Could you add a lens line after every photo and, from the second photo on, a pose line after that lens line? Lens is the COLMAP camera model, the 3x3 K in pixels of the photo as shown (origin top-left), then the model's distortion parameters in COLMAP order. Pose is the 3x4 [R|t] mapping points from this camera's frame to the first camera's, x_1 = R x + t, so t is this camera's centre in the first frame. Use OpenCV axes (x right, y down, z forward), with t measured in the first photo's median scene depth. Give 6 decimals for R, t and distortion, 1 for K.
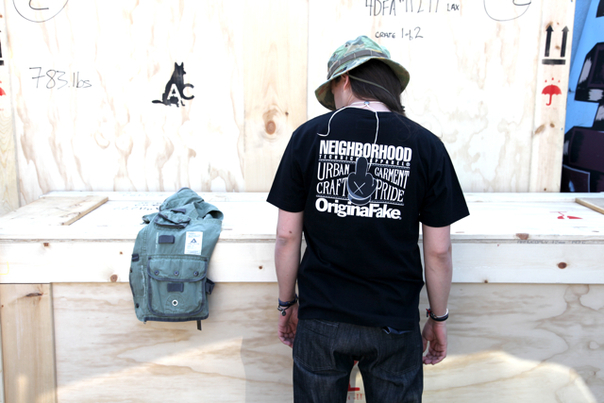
lens RADIAL K [[750.4, 0, 302.0], [0, 750.4, 201.5], [0, 0, 1]] dist [0.099696, -0.003440]
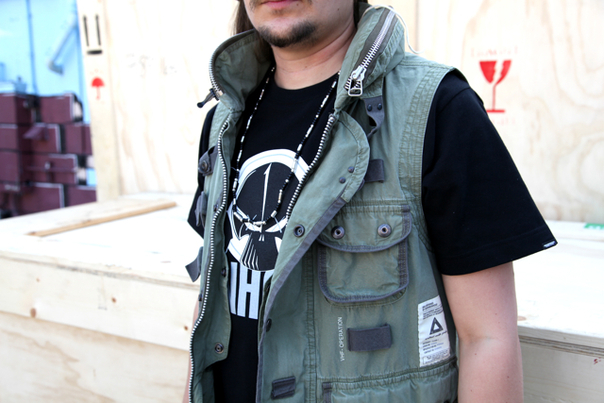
lens RADIAL K [[656.2, 0, 302.0], [0, 656.2, 201.5], [0, 0, 1]] dist [0.036359, 0.035085]
pose [[0.864351, 0.055447, -0.499823, 0.226823], [-0.057682, 0.998274, 0.010992, -0.022512], [0.499570, 0.019330, 0.866058, 0.432039]]
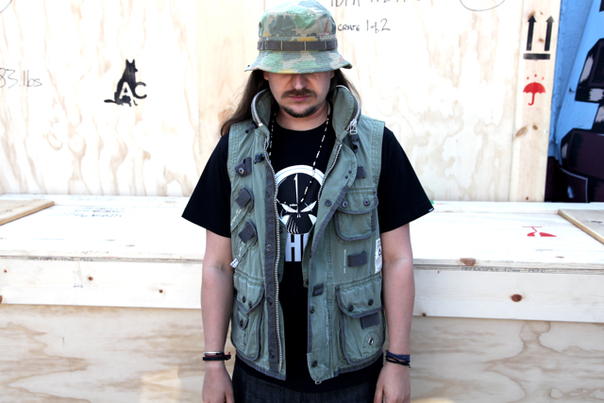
lens RADIAL K [[656.2, 0, 302.0], [0, 656.2, 201.5], [0, 0, 1]] dist [0.036359, 0.035085]
pose [[0.995393, 0.013222, -0.094961, 0.132365], [-0.011887, 0.999823, 0.014611, -0.021186], [0.095137, -0.013415, 0.995374, 0.198698]]
